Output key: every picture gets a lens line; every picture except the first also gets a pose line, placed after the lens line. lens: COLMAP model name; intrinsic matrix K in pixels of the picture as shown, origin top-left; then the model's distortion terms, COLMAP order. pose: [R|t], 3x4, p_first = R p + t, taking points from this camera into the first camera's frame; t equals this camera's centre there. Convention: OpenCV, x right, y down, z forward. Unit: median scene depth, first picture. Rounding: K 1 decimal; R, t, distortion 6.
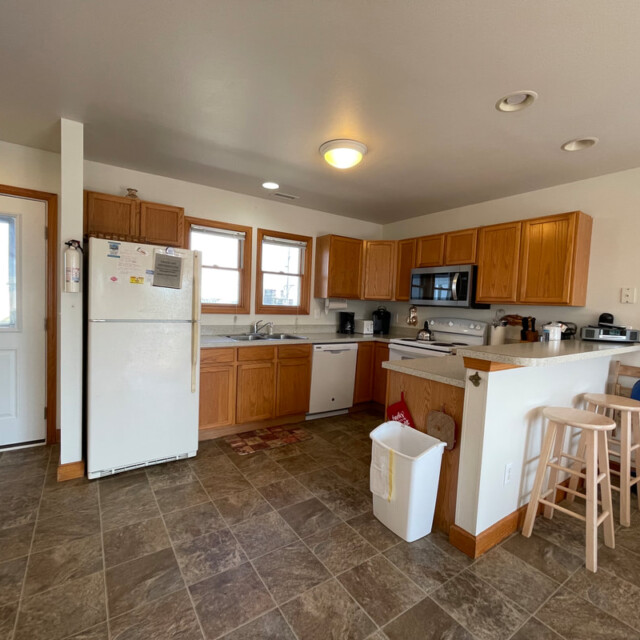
lens RADIAL K [[347.0, 0, 318.2], [0, 347.0, 320.3], [0, 0, 1]] dist [0.005120, 0.003256]
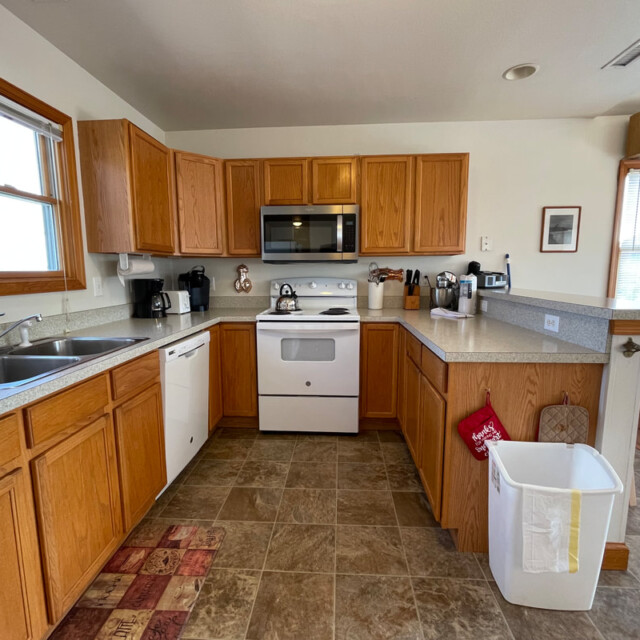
lens RADIAL K [[377.4, 0, 316.1], [0, 377.4, 321.8], [0, 0, 1]] dist [0.013362, -0.004337]
pose [[0.616669, -0.150847, 0.772635, -0.281980], [0.074431, 0.988245, 0.133537, -0.020841], [-0.783696, -0.024840, 0.620648, 0.505903]]
